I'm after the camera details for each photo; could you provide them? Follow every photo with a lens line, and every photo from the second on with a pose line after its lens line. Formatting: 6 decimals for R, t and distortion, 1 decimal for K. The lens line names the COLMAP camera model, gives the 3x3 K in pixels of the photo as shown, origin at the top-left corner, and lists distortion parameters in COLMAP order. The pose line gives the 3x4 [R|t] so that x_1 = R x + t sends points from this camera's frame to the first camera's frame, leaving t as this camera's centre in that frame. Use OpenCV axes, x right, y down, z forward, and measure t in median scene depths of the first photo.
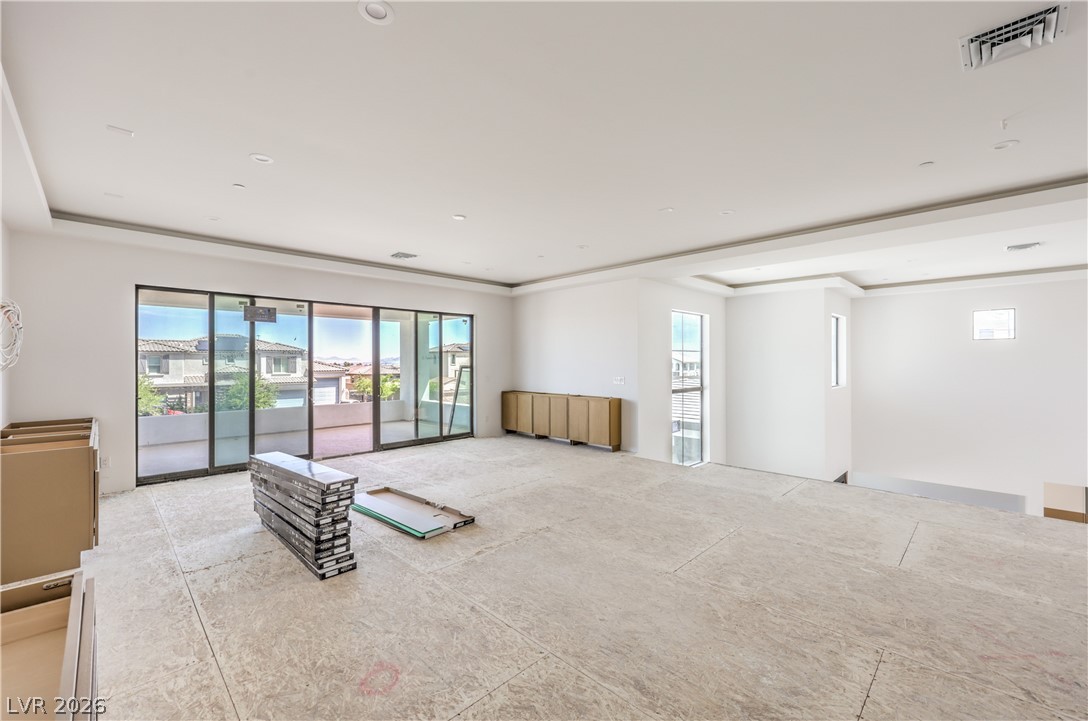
lens RADIAL K [[451.3, 0, 545.3], [0, 451.3, 360.1], [0, 0, 1]] dist [-0.001845, 0.000034]
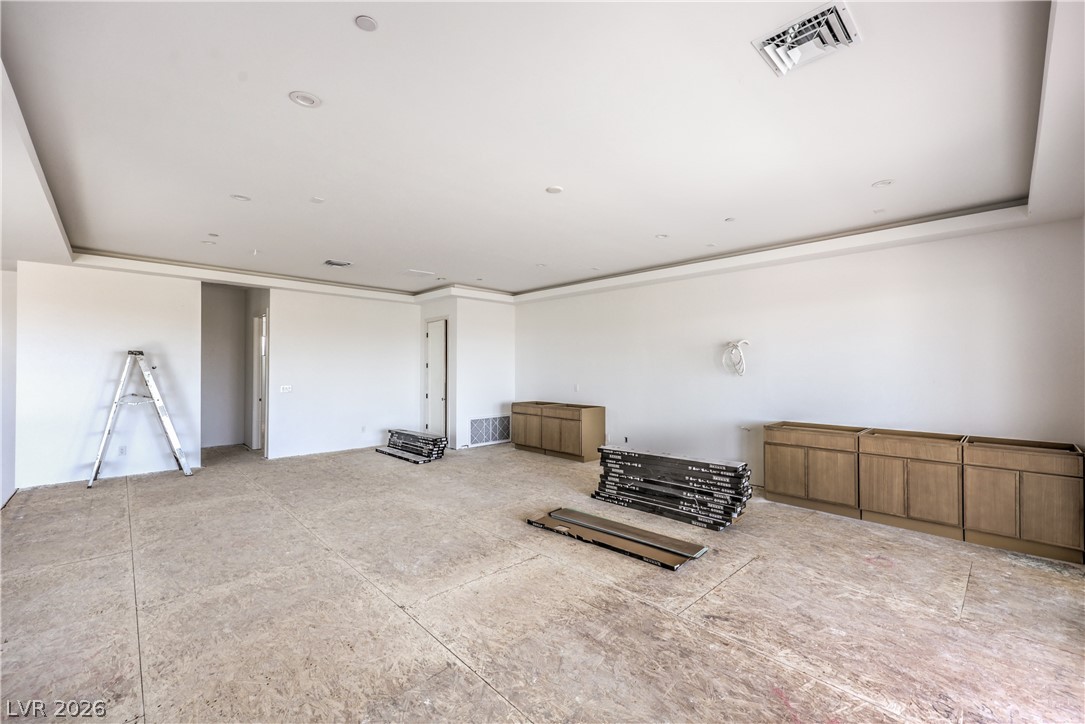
lens RADIAL K [[450.1, 0, 539.7], [0, 450.1, 364.9], [0, 0, 1]] dist [-0.001845, 0.000034]
pose [[-0.999716, 0.000320, 0.023818, -0.159957], [0.000134, 0.999970, -0.007803, -0.004369], [-0.023819, -0.007798, -0.999686, 1.562220]]
